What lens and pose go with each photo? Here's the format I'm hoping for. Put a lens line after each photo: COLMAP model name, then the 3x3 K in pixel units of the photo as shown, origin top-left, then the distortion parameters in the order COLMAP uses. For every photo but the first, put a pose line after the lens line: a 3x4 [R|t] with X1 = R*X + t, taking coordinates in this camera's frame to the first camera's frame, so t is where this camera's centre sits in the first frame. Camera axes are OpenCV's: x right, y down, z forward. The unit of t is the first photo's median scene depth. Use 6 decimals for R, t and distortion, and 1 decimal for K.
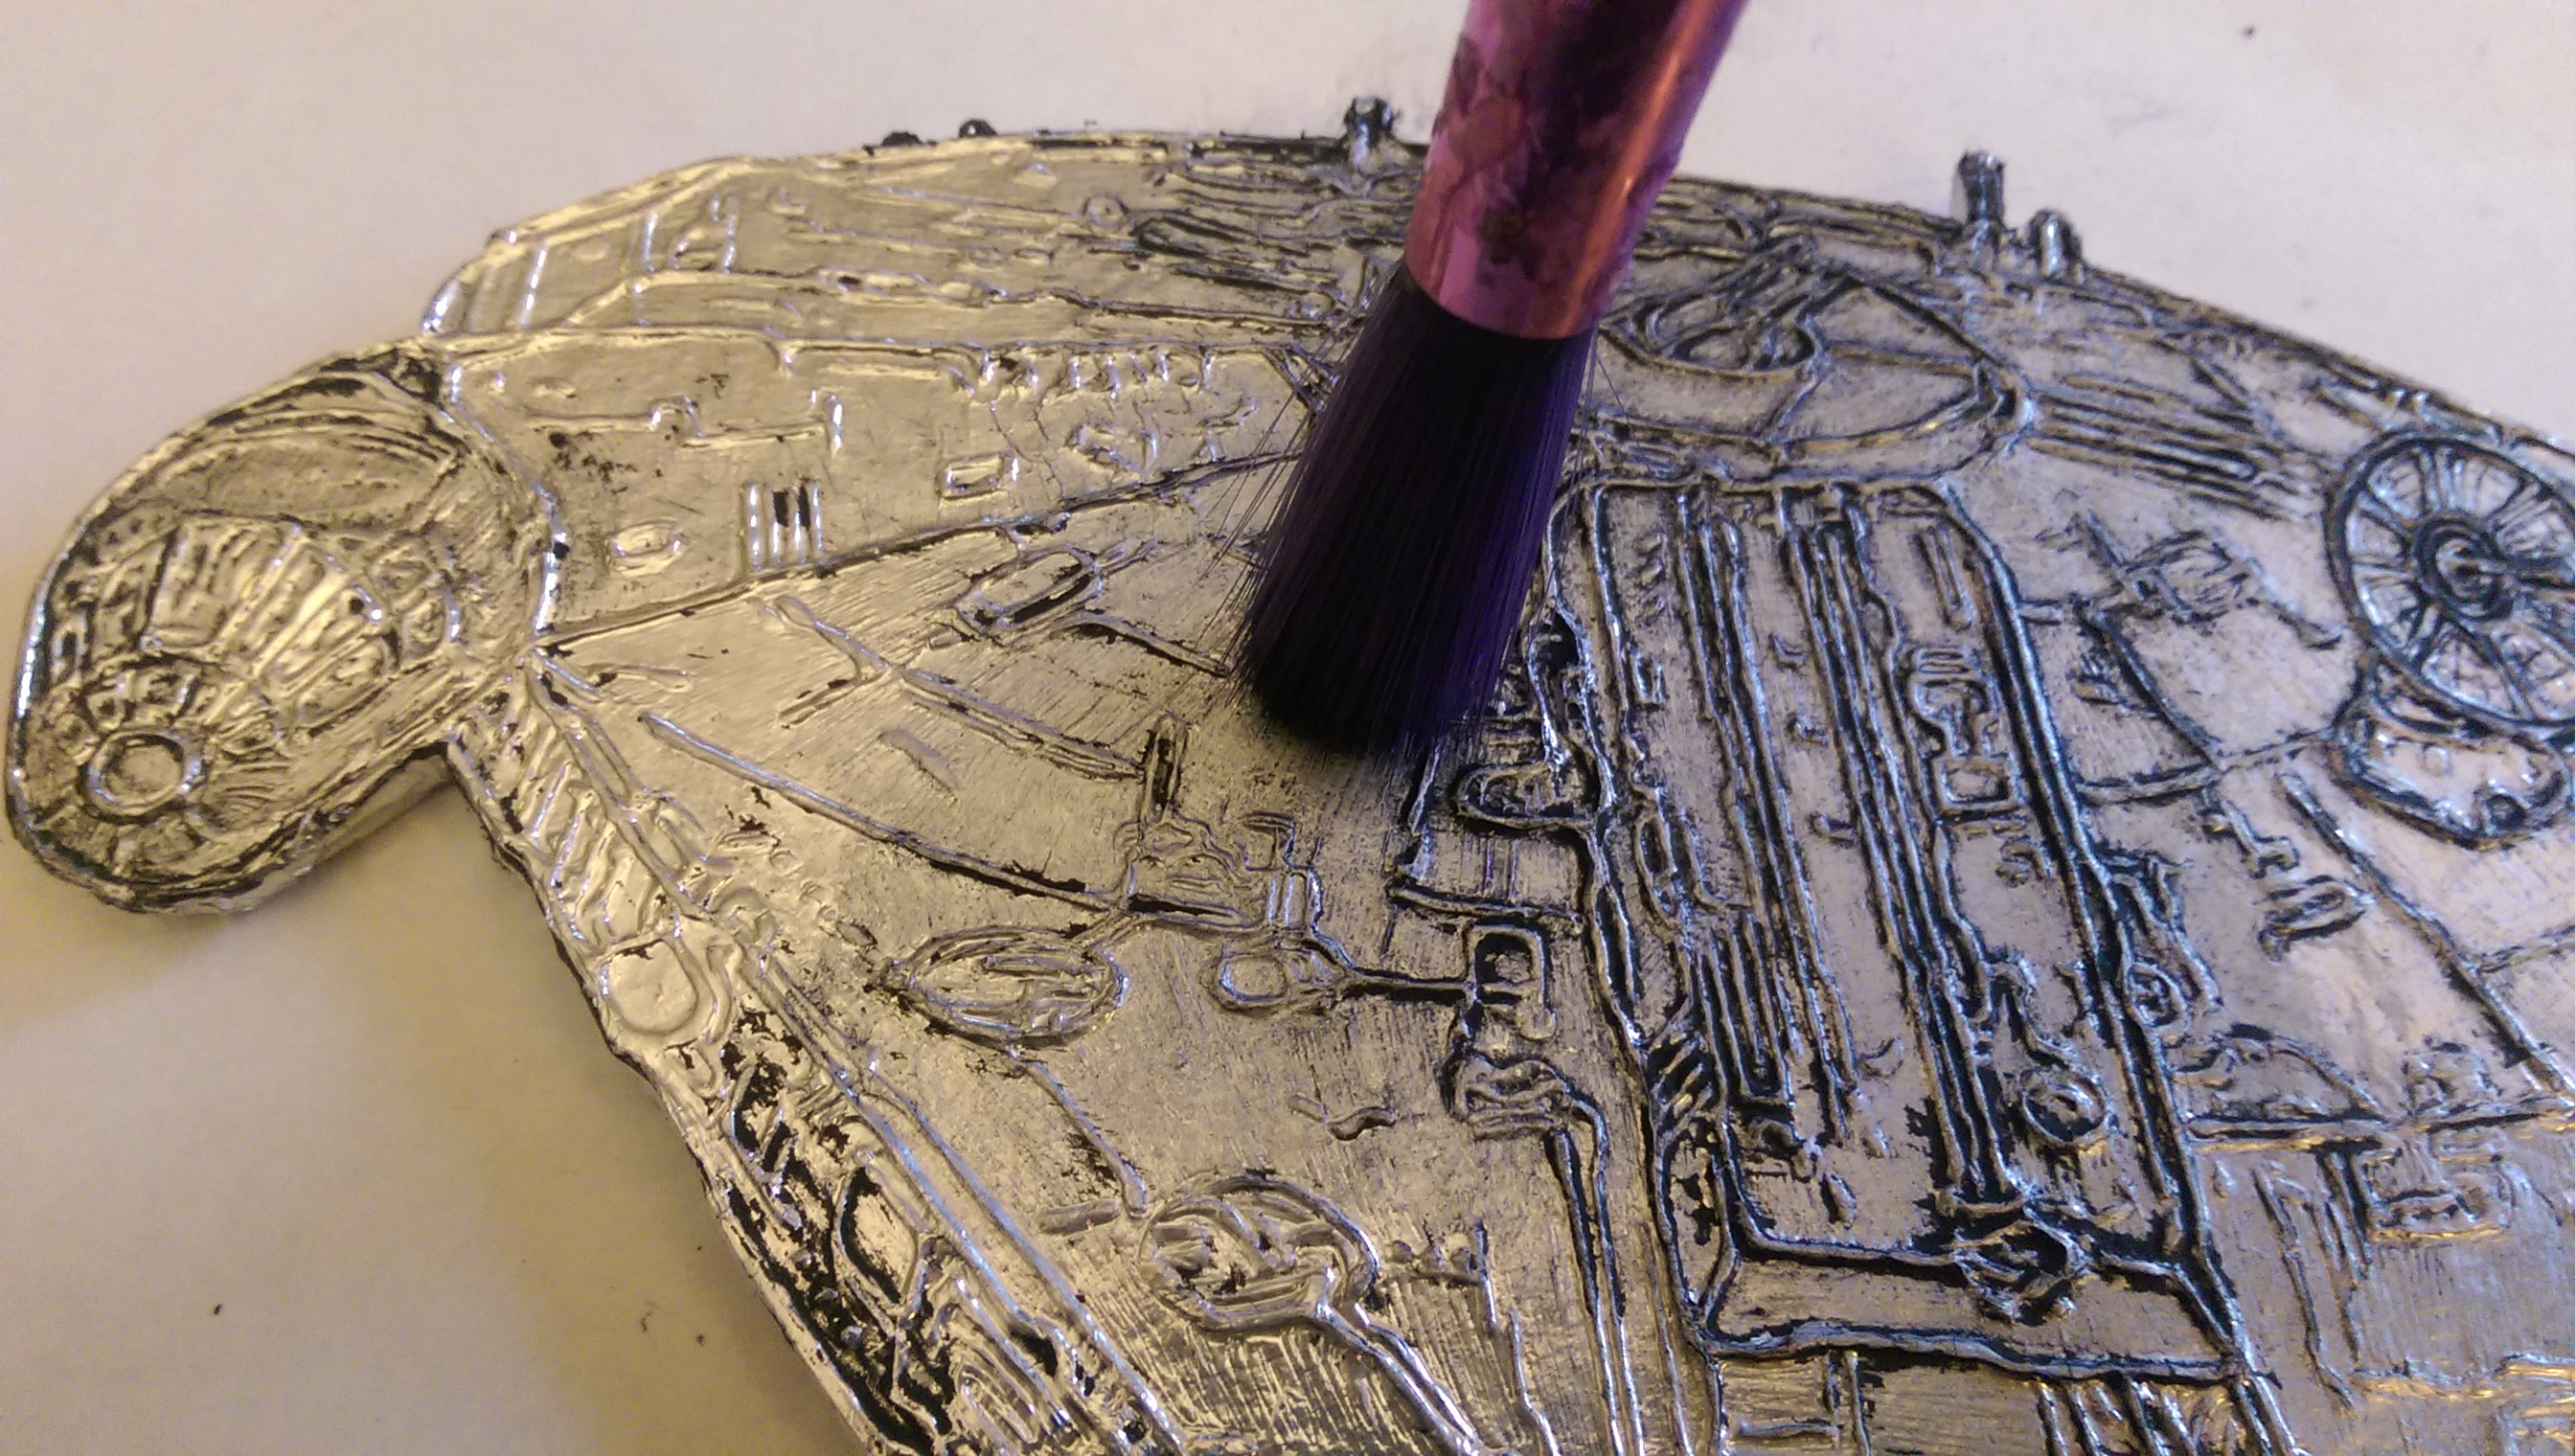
lens RADIAL K [[1955.5, 0, 1287.4], [0, 1955.5, 710.8], [0, 0, 1]] dist [0.047137, -0.094924]
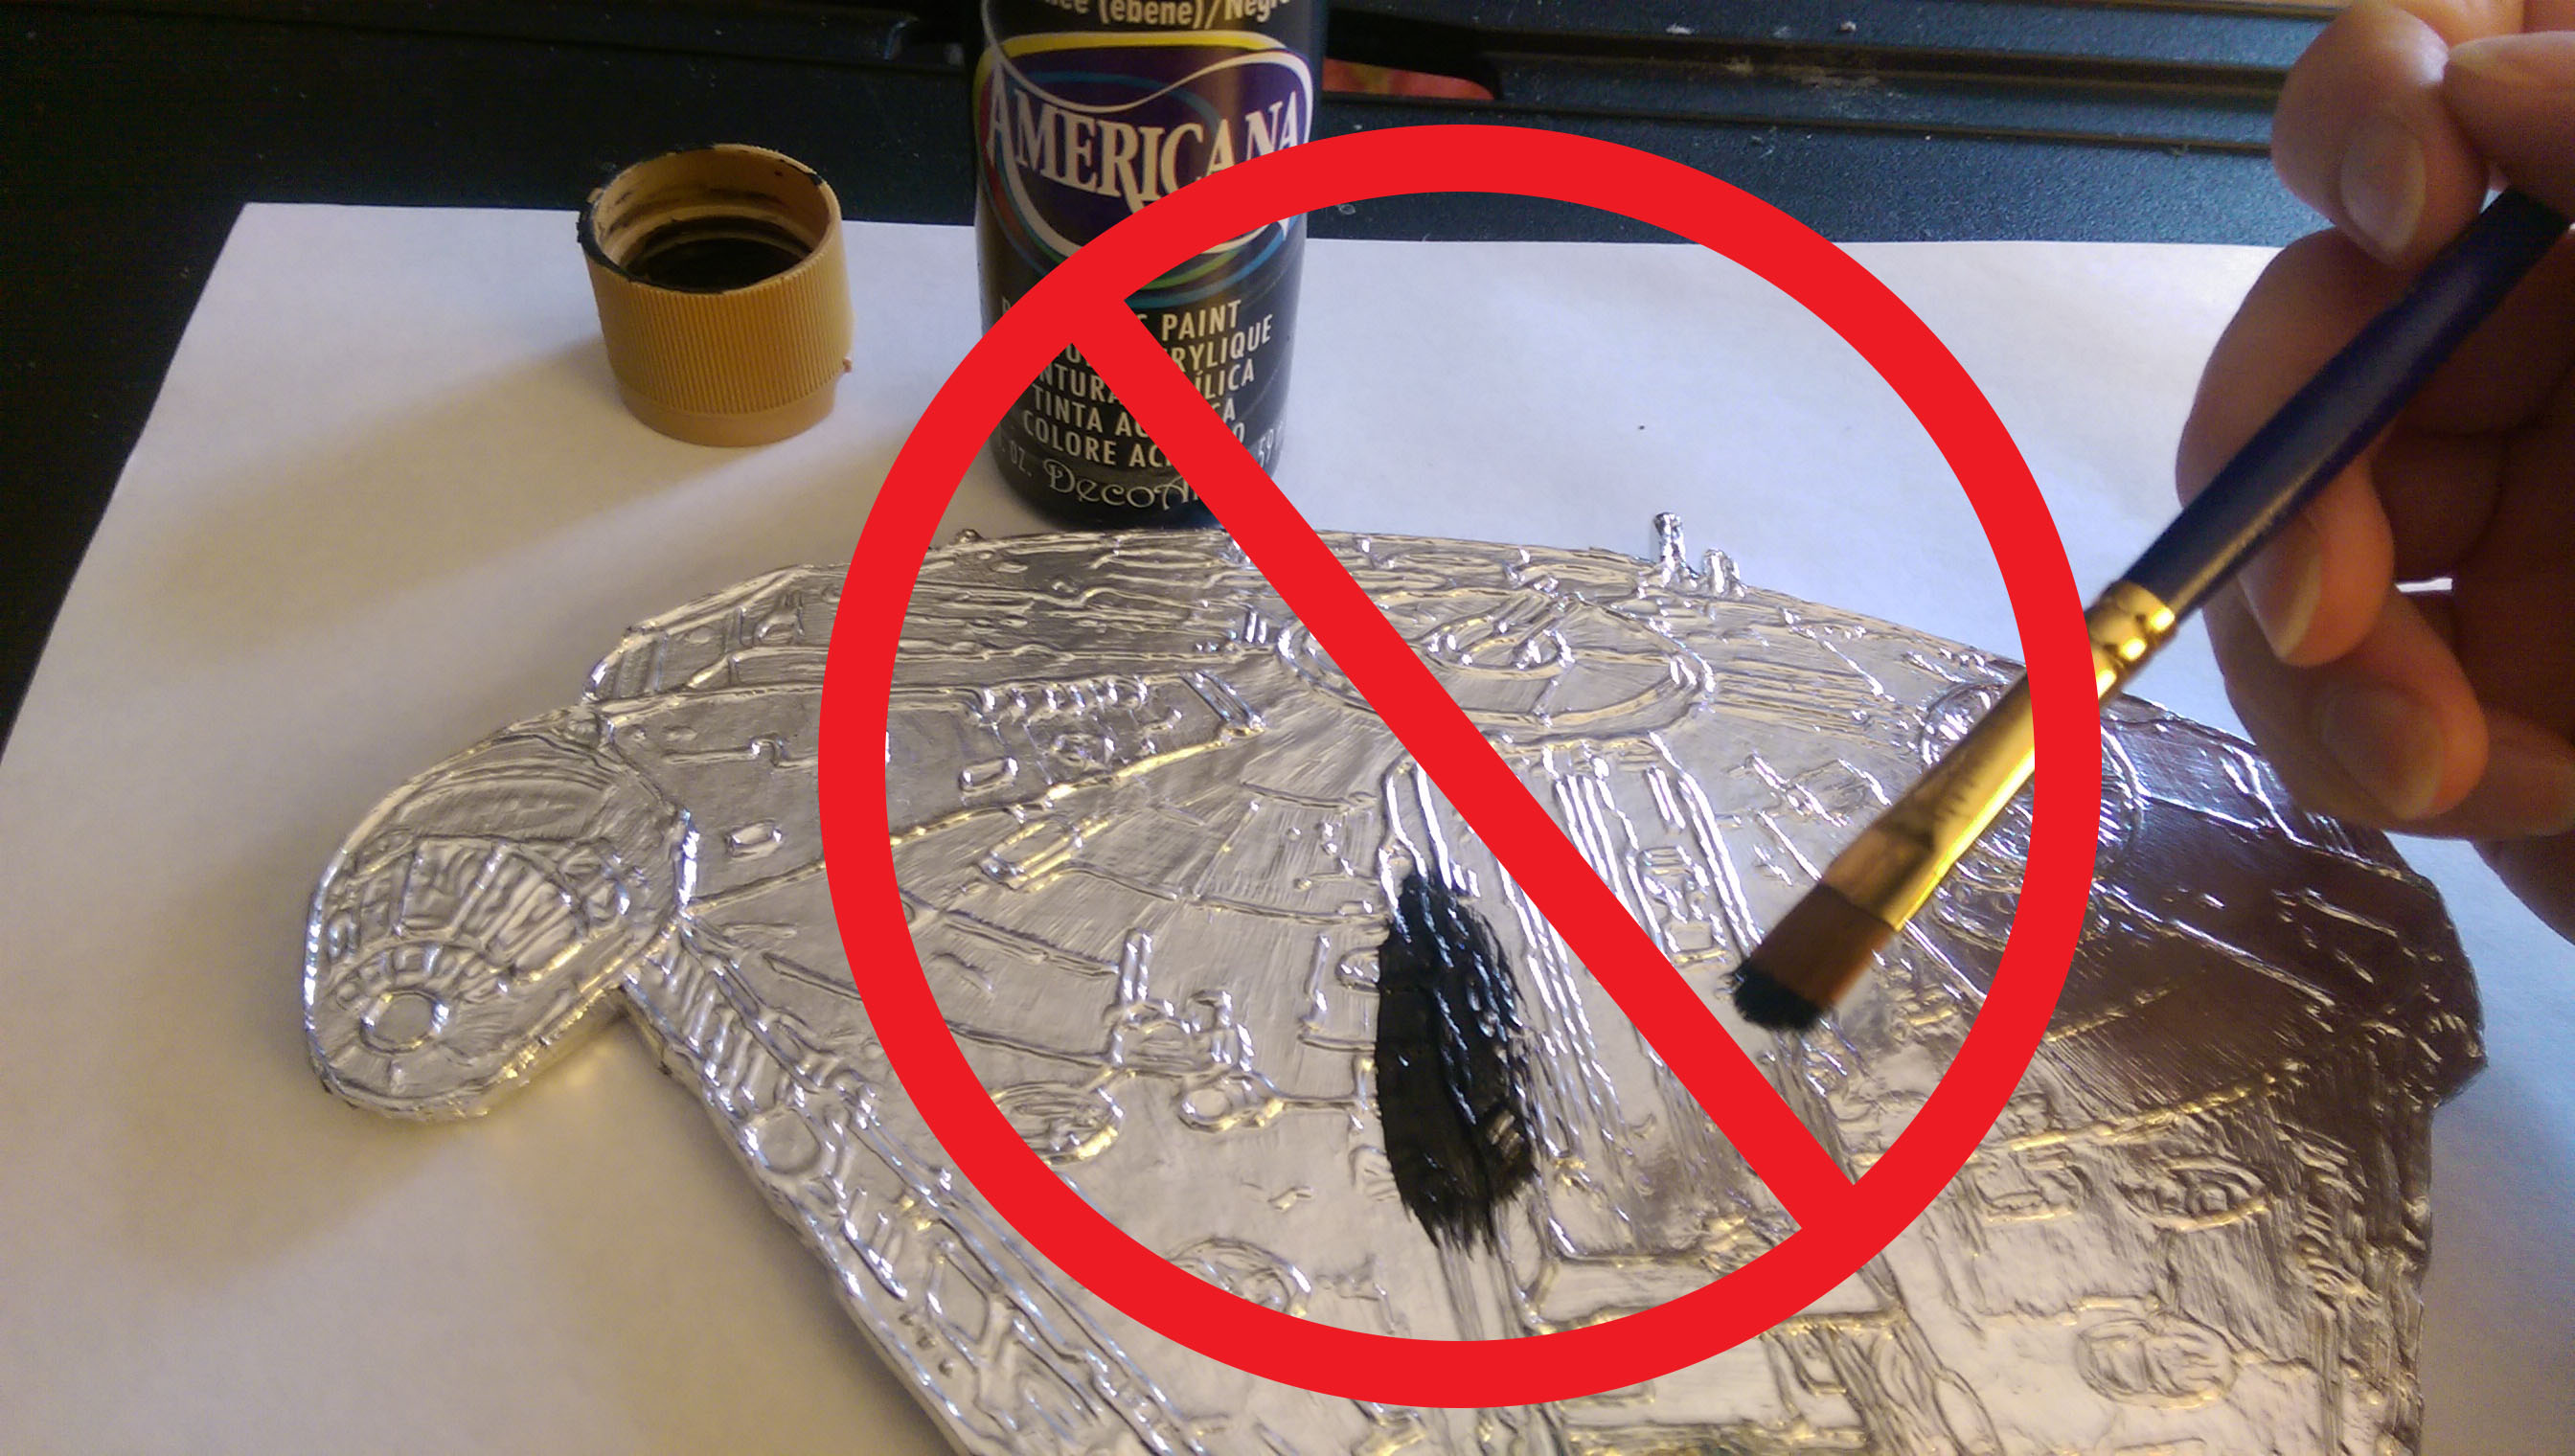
lens RADIAL K [[1977.0, 0, 1309.5], [0, 1977.0, 707.7], [0, 0, 1]] dist [0.025922, -0.019938]
pose [[0.994555, -0.062916, 0.083076, -0.043057], [0.075612, 0.984250, -0.159796, 0.083445], [-0.071714, 0.165207, 0.983648, -0.458358]]
